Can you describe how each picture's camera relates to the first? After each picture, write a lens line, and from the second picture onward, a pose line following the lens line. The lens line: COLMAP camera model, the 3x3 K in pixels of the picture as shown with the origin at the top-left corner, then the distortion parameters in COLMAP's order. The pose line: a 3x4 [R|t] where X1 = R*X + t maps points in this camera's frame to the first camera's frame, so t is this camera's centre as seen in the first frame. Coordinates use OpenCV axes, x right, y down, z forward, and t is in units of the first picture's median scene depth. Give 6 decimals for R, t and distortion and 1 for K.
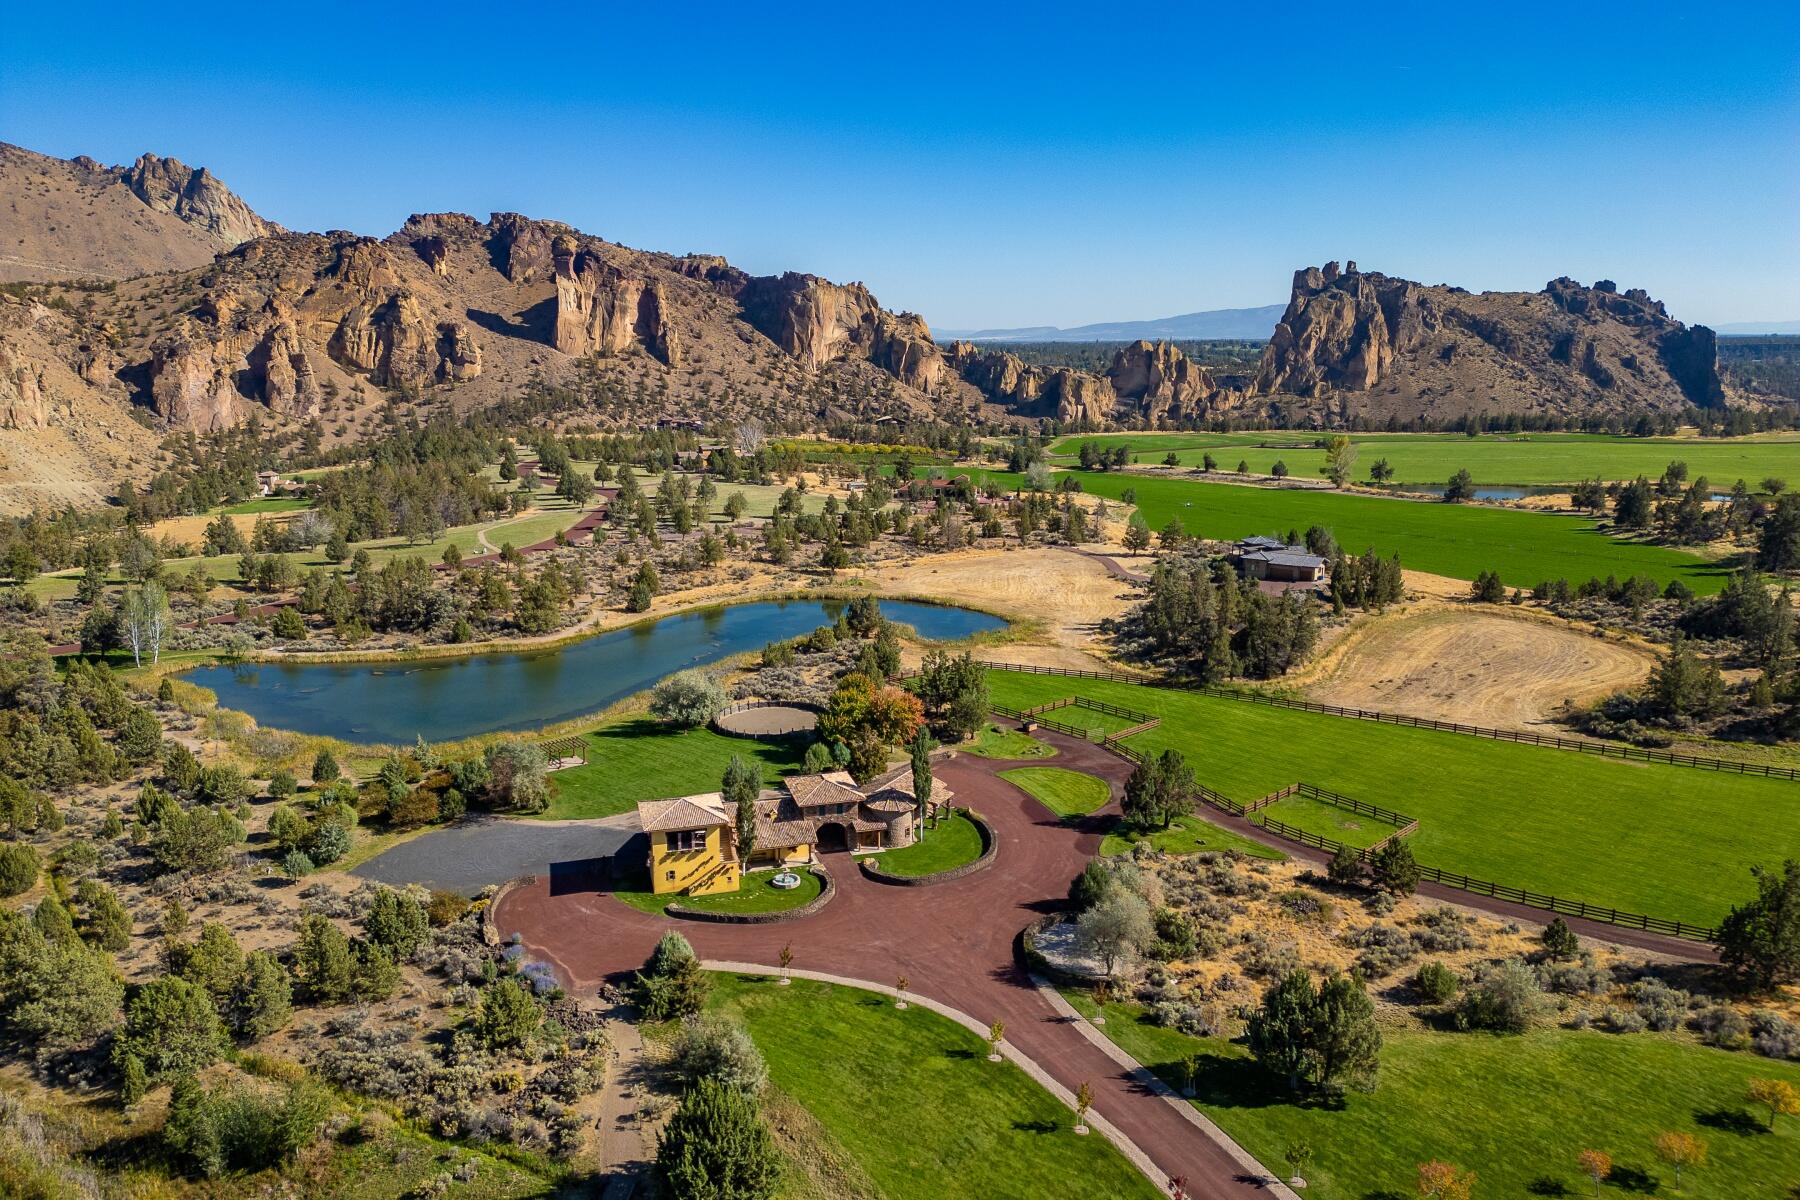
lens RADIAL K [[1241.9, 0, 910.8], [0, 1241.9, 596.2], [0, 0, 1]] dist [0.082056, -0.085064]
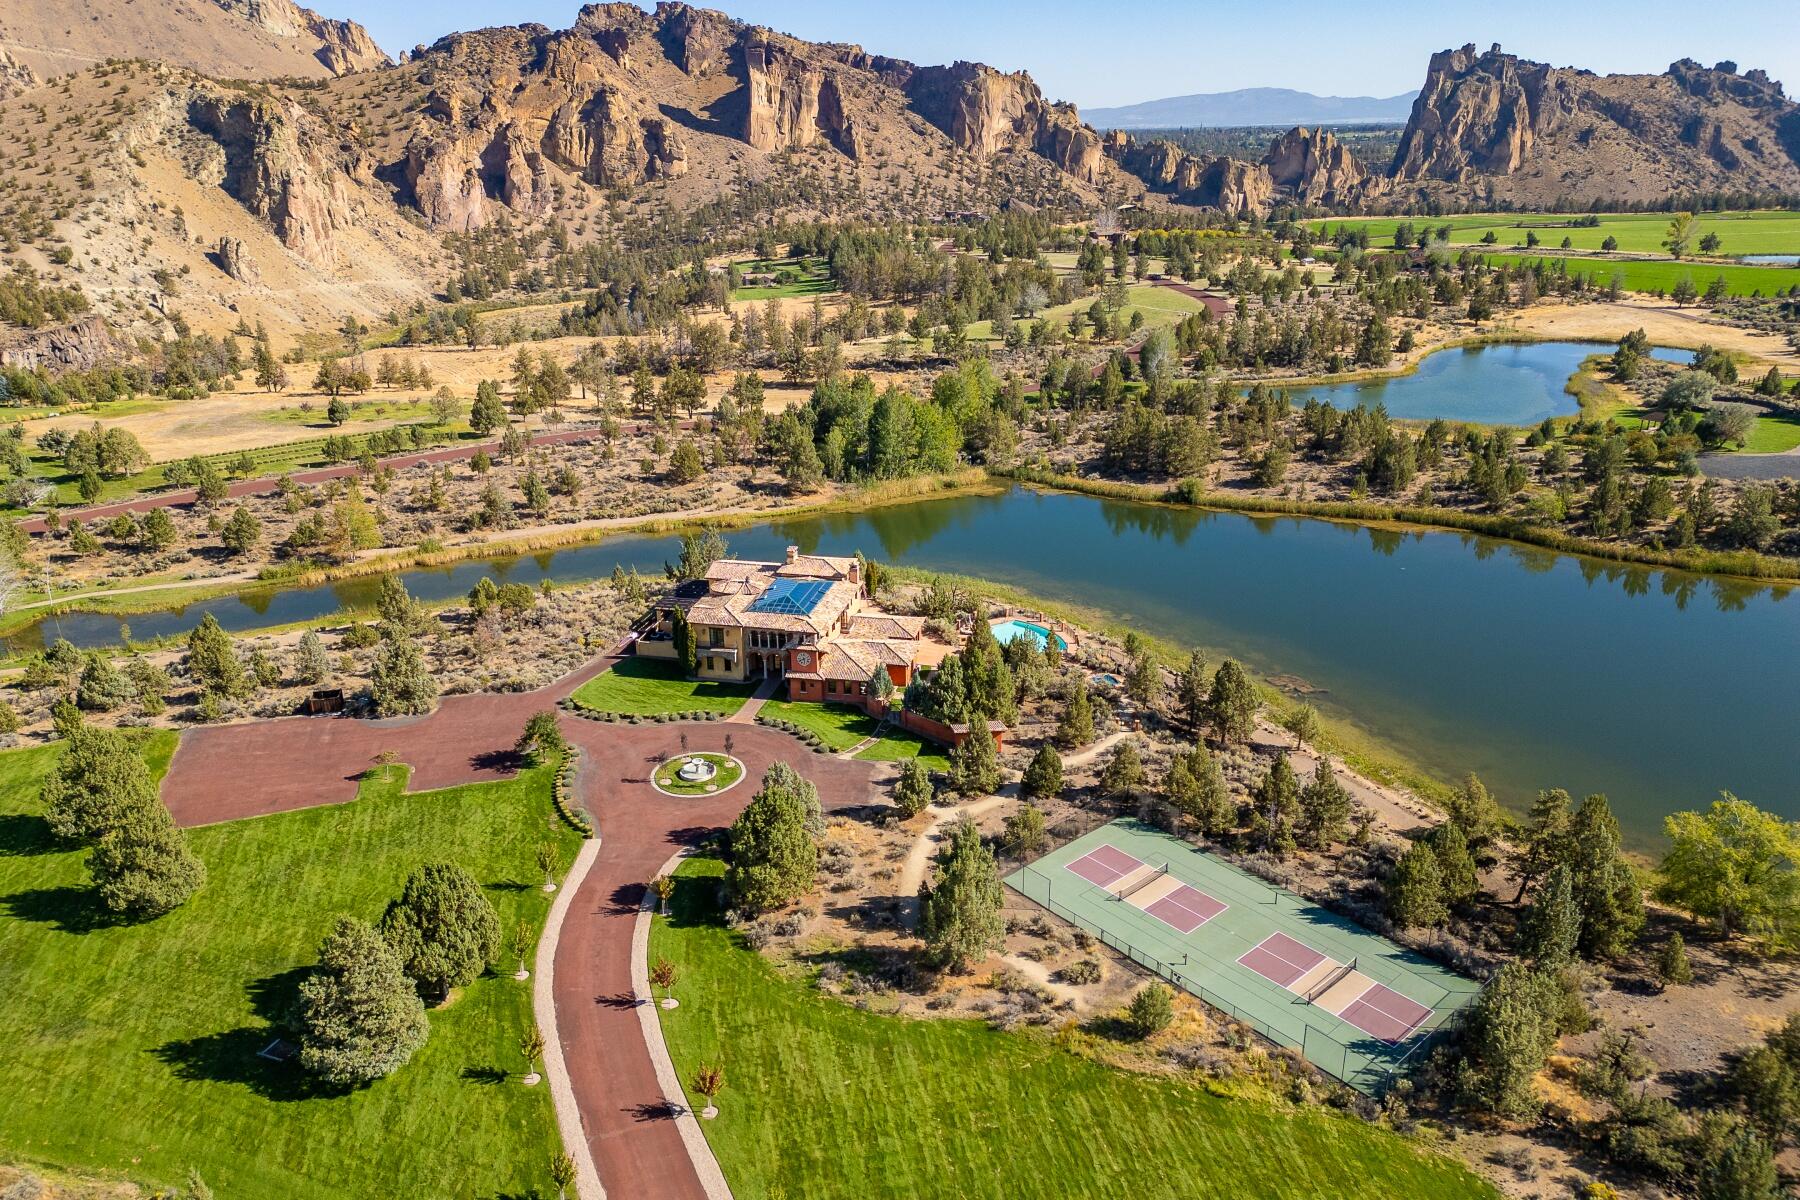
lens RADIAL K [[1241.7, 0, 900.0], [0, 1241.7, 600.0], [0, 0, 1]] dist [0.050627, -0.036597]
pose [[0.999094, -0.023917, 0.035215, -0.192224], [0.018134, 0.987551, 0.156250, 0.012628], [-0.038514, -0.155470, 0.987090, -0.068237]]
